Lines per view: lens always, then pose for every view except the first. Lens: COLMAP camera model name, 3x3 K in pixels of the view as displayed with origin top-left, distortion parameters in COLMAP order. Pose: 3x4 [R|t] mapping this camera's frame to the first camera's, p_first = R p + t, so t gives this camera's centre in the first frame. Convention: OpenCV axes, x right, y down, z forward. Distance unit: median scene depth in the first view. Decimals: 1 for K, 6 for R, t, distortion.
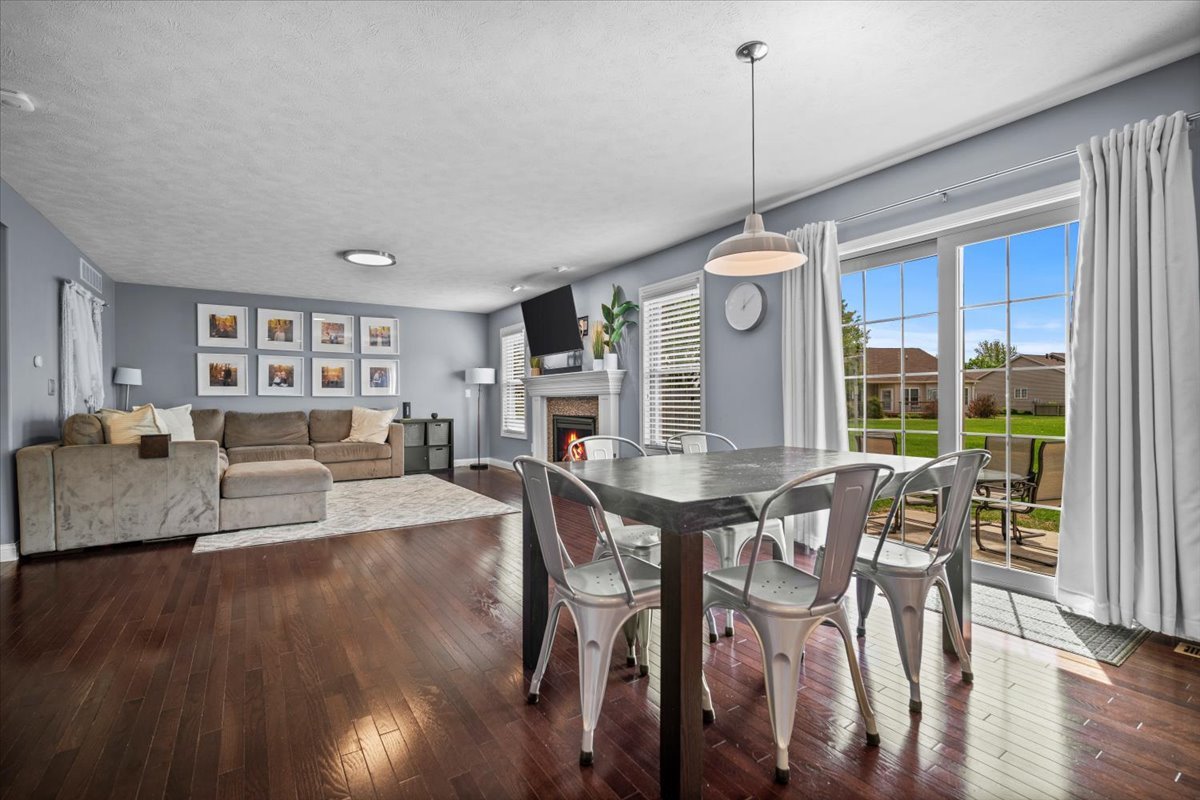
lens RADIAL K [[534.3, 0, 598.2], [0, 534.3, 407.4], [0, 0, 1]] dist [-0.007812, 0.001759]
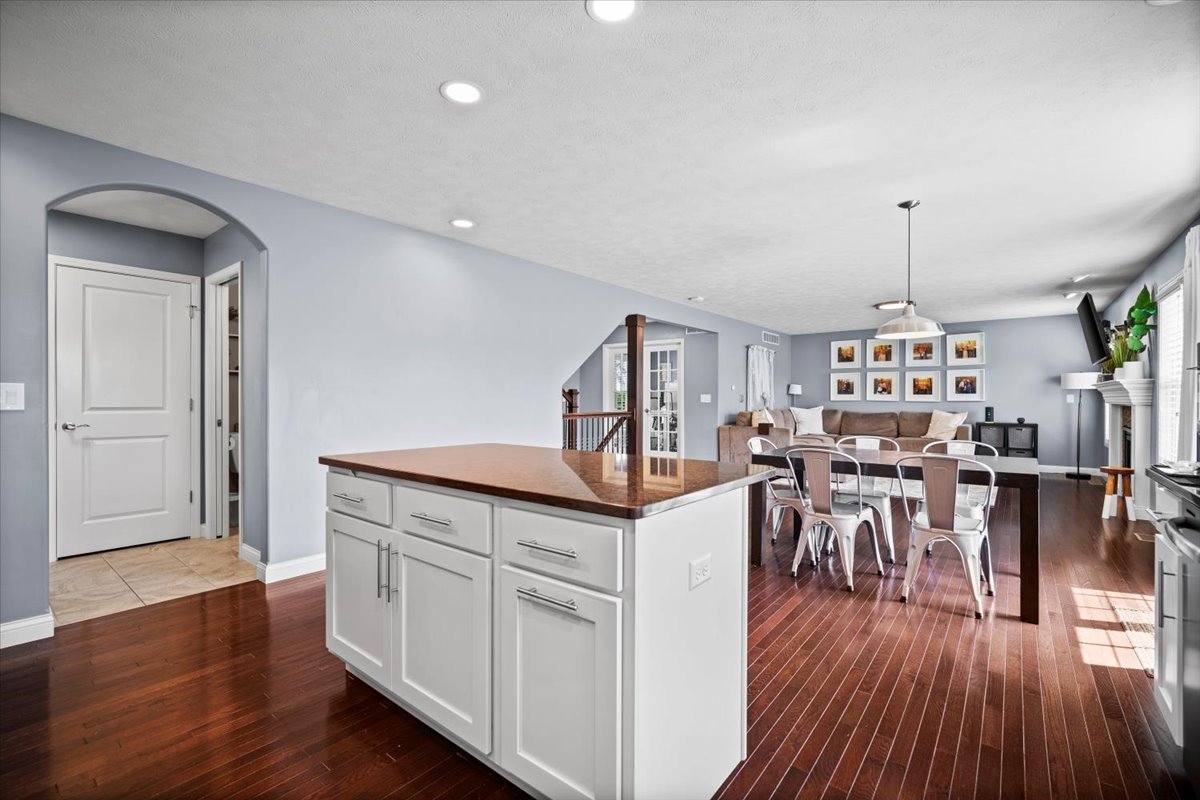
lens RADIAL K [[534.3, 0, 608.5], [0, 534.3, 396.0], [0, 0, 1]] dist [-0.007812, 0.001759]
pose [[0.339403, 0.002260, -0.940638, 0.502460], [-0.014901, 0.999885, -0.002975, -0.021106], [0.940523, 0.015026, 0.339397, -0.144157]]
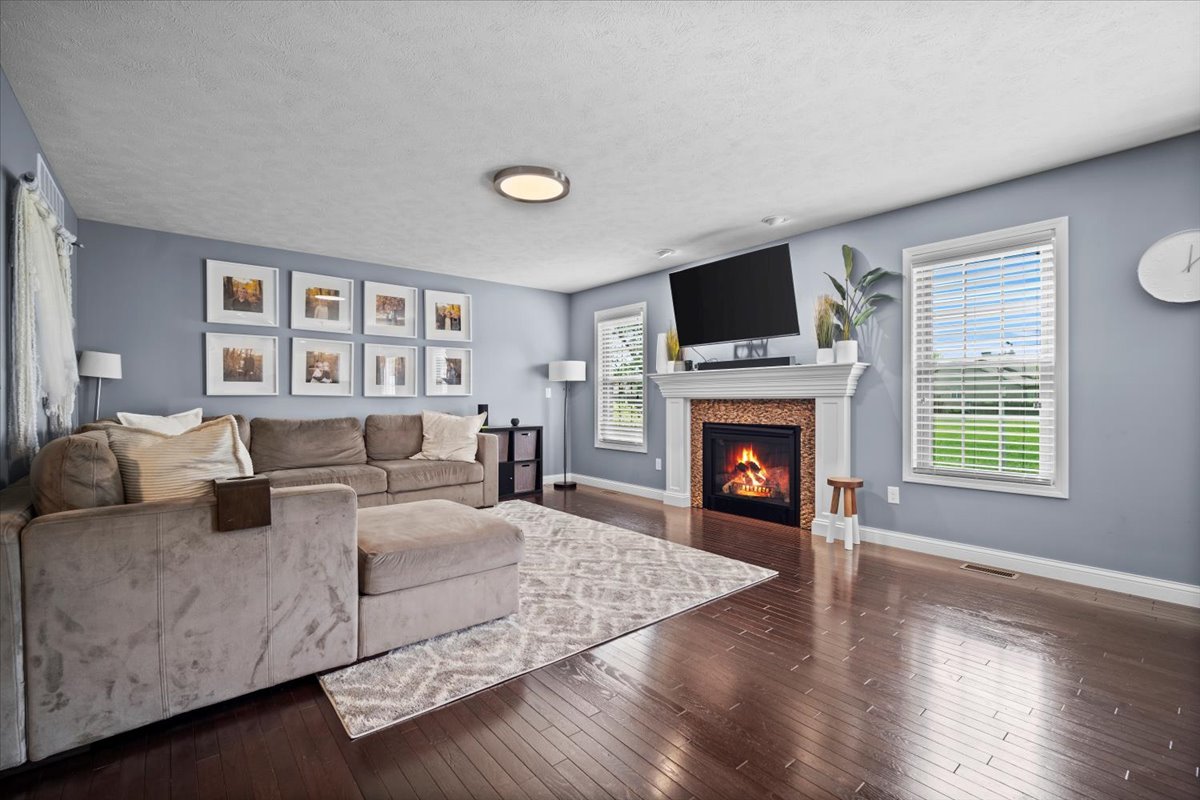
lens RADIAL K [[534.3, 0, 617.0], [0, 534.3, 402.2], [0, 0, 1]] dist [-0.007812, 0.001759]
pose [[0.993624, 0.003632, 0.112688, -0.311607], [-0.002946, 0.999976, -0.006252, -0.010293], [-0.112708, 0.005880, 0.993611, 0.270914]]
